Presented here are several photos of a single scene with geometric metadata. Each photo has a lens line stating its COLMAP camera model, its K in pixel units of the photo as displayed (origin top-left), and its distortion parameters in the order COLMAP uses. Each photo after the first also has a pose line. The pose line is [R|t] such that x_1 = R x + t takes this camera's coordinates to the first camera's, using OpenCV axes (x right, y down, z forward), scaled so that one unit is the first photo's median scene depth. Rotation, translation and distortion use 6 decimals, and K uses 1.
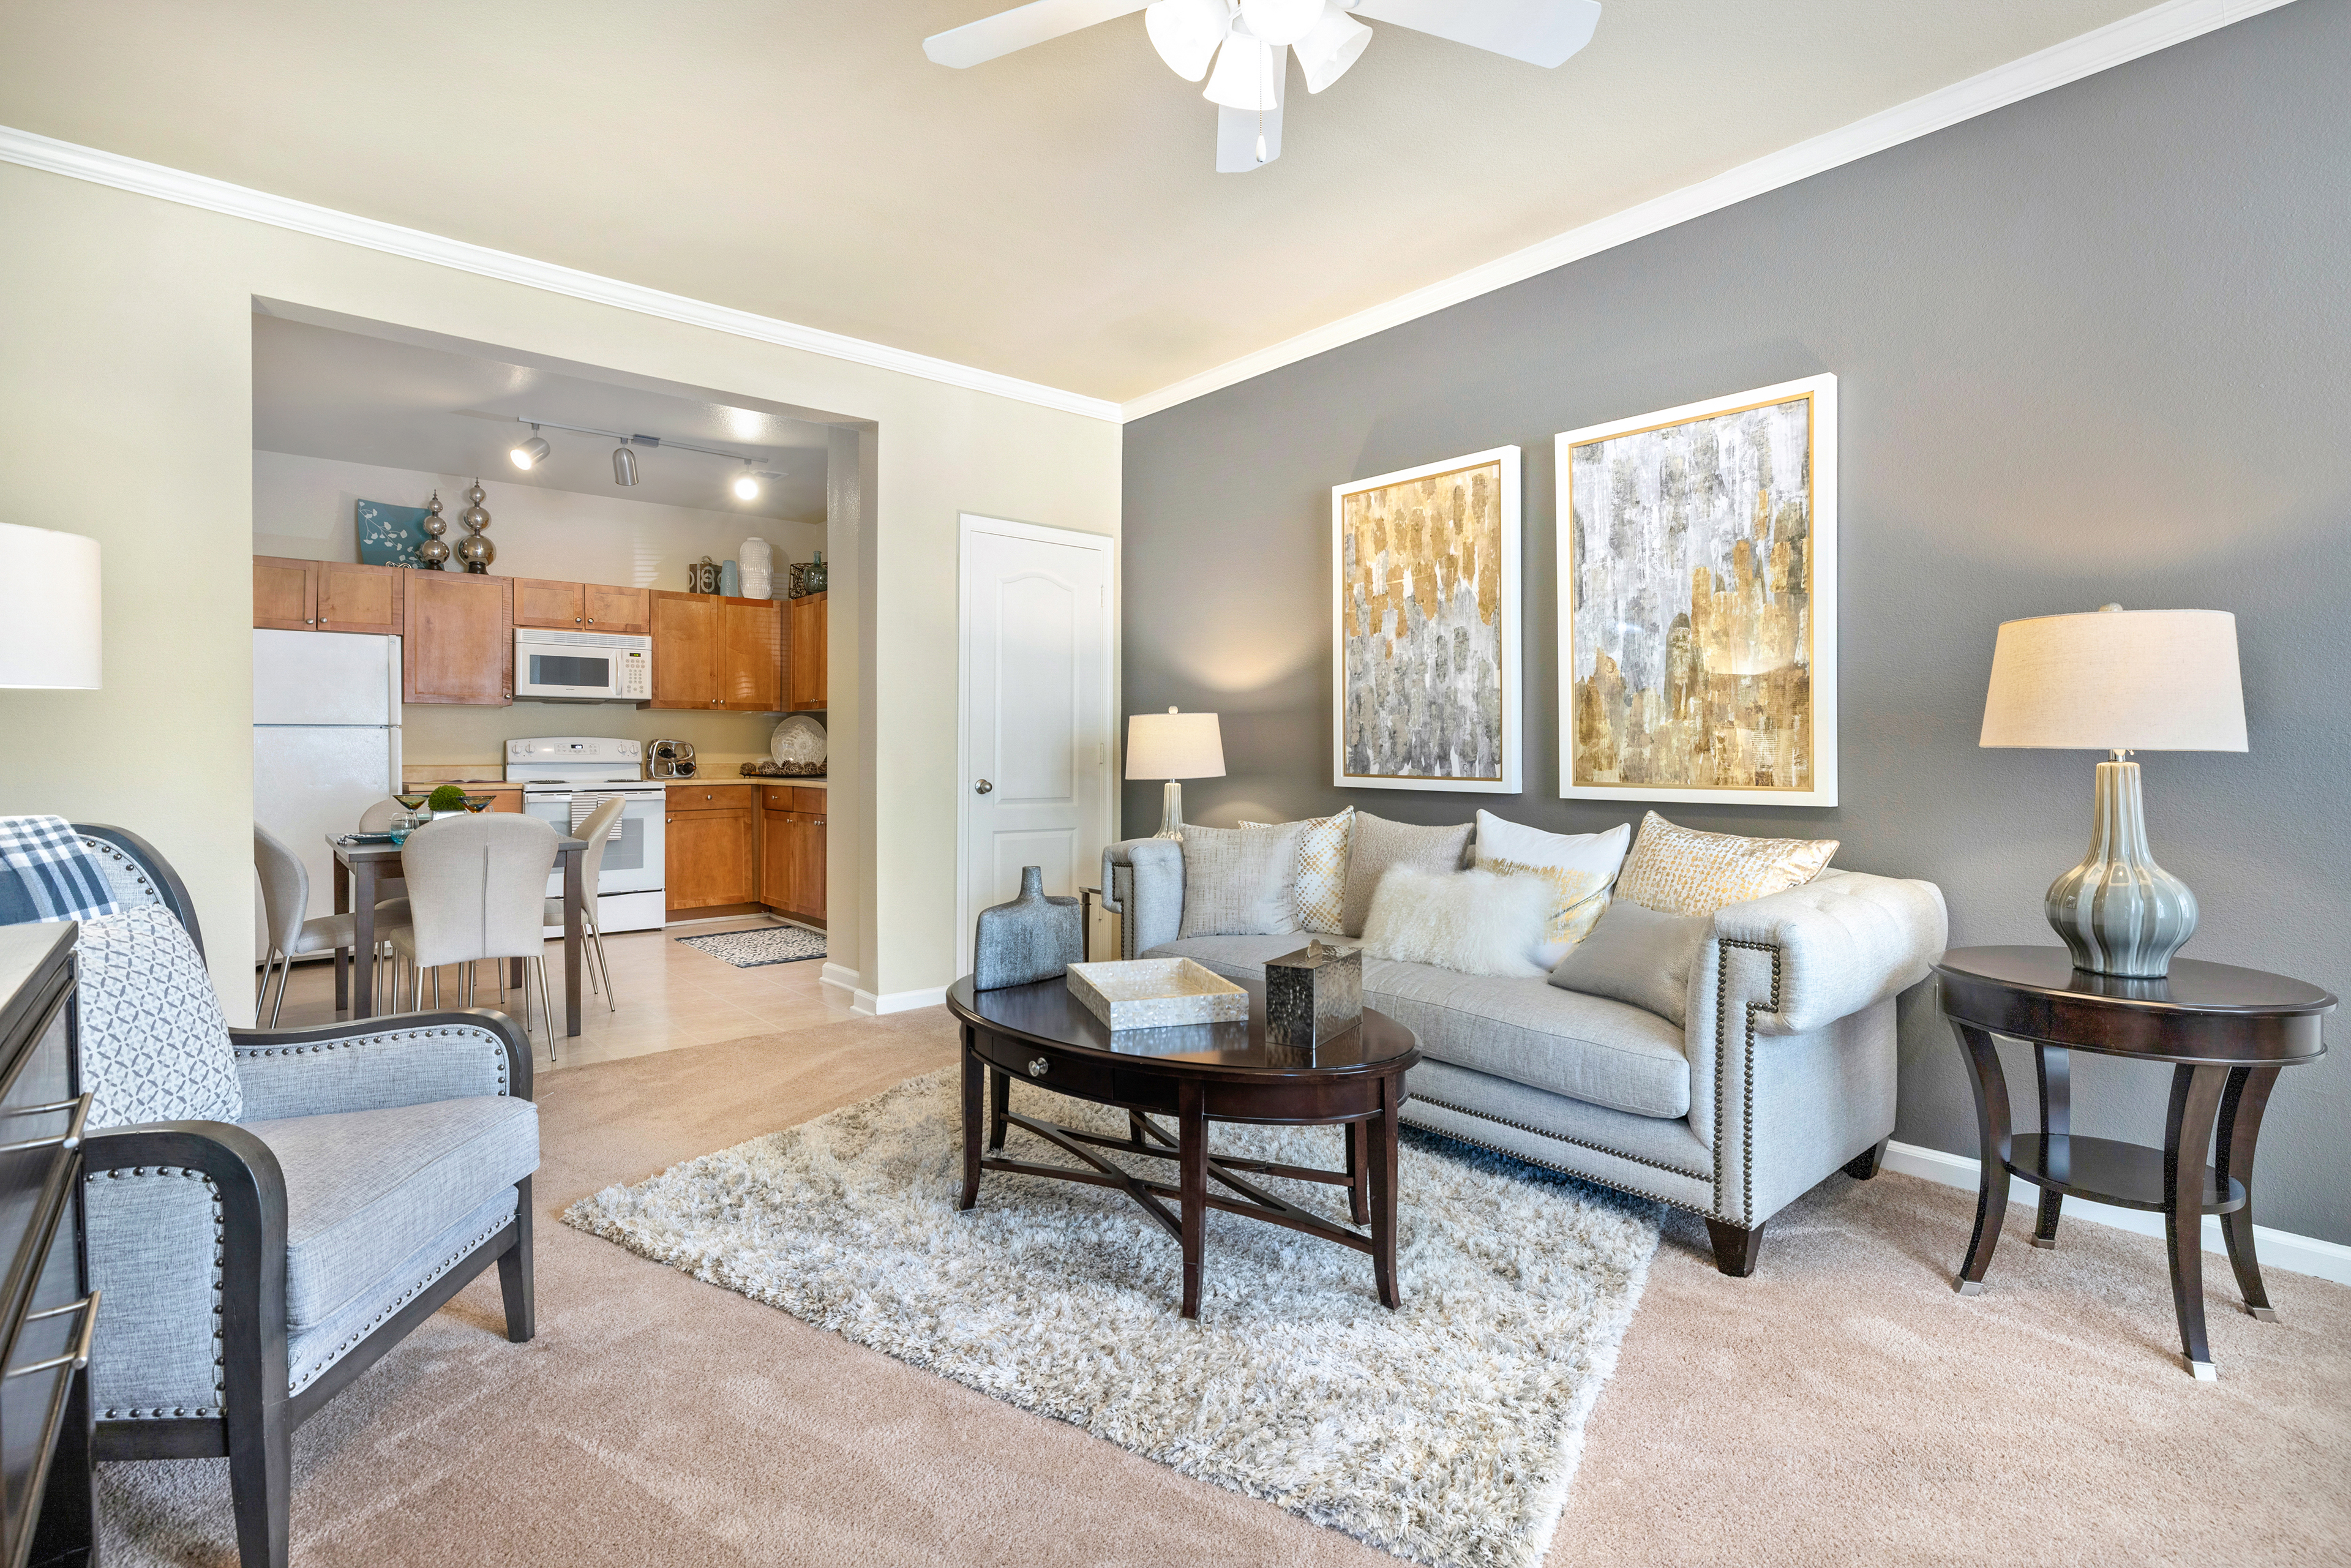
lens RADIAL K [[1107.3, 0, 1181.2], [0, 1107.3, 765.1], [0, 0, 1]] dist [0.001399, 0.000131]
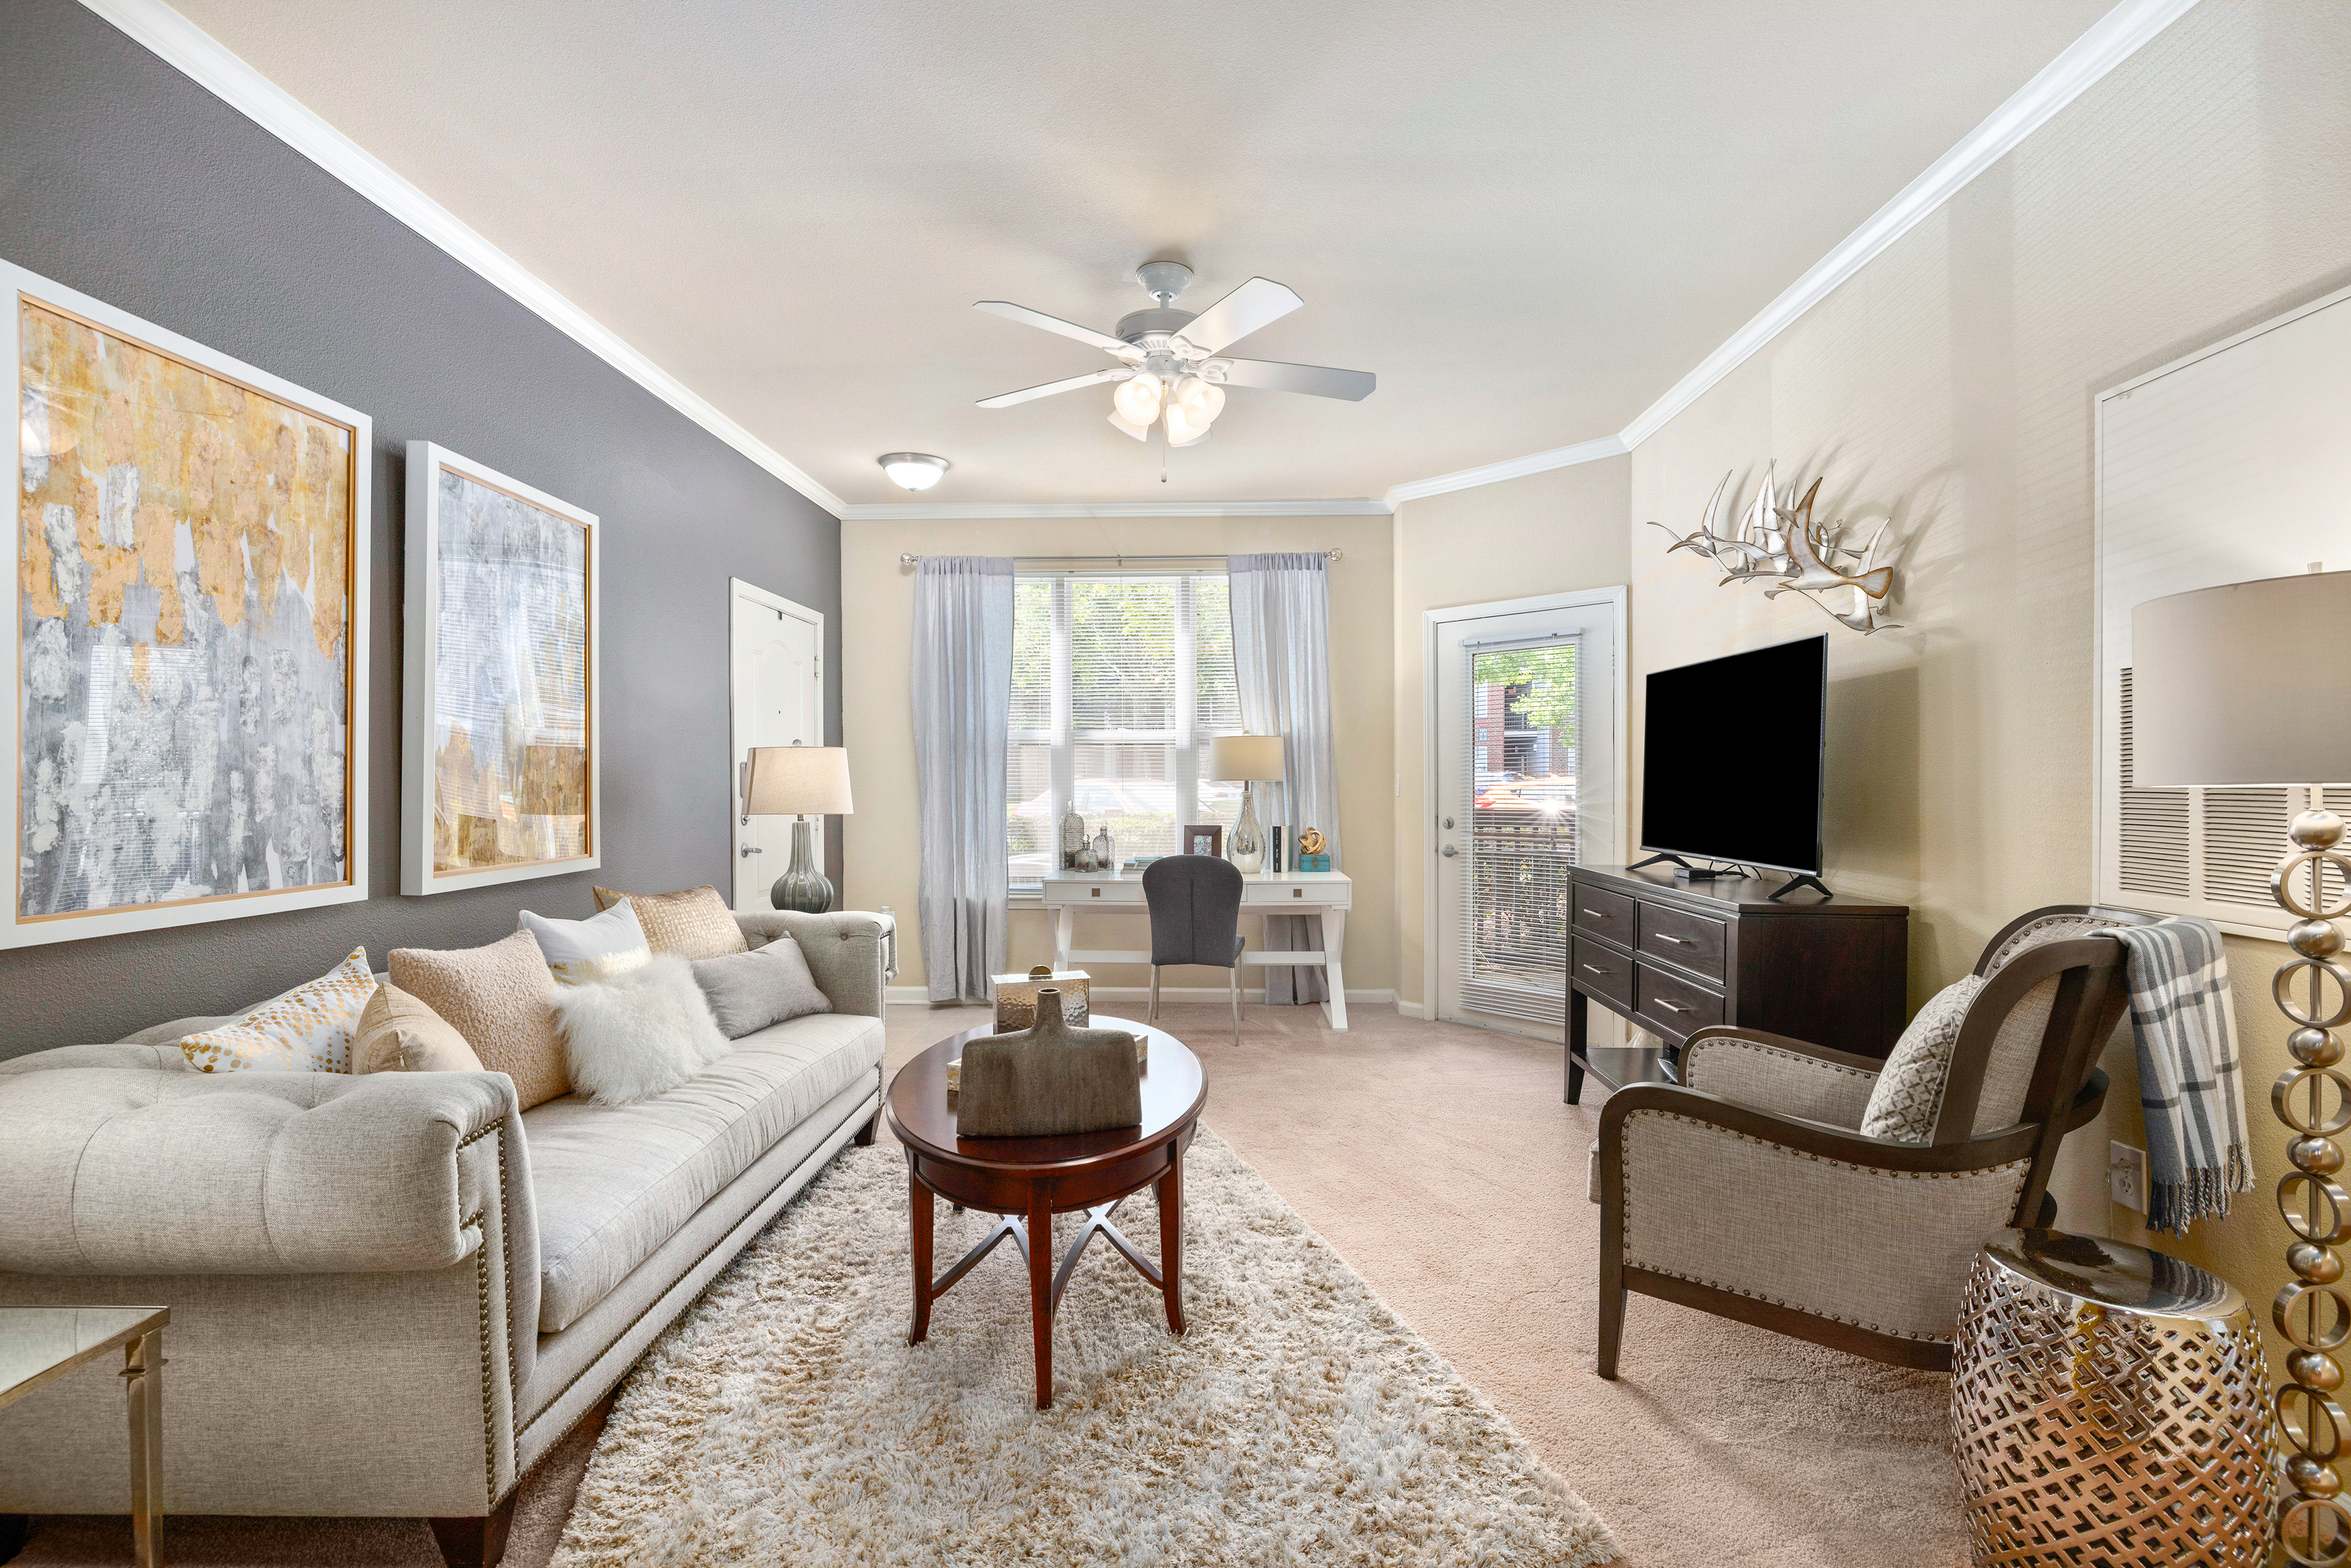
lens RADIAL K [[1107.3, 0, 1178.4], [0, 1107.3, 786.0], [0, 0, 1]] dist [0.001399, 0.000131]
pose [[-0.744994, 0.001996, 0.667069, -0.547514], [0.019033, 0.999652, 0.018265, -0.049523], [-0.666800, 0.026304, -0.744772, 1.134791]]
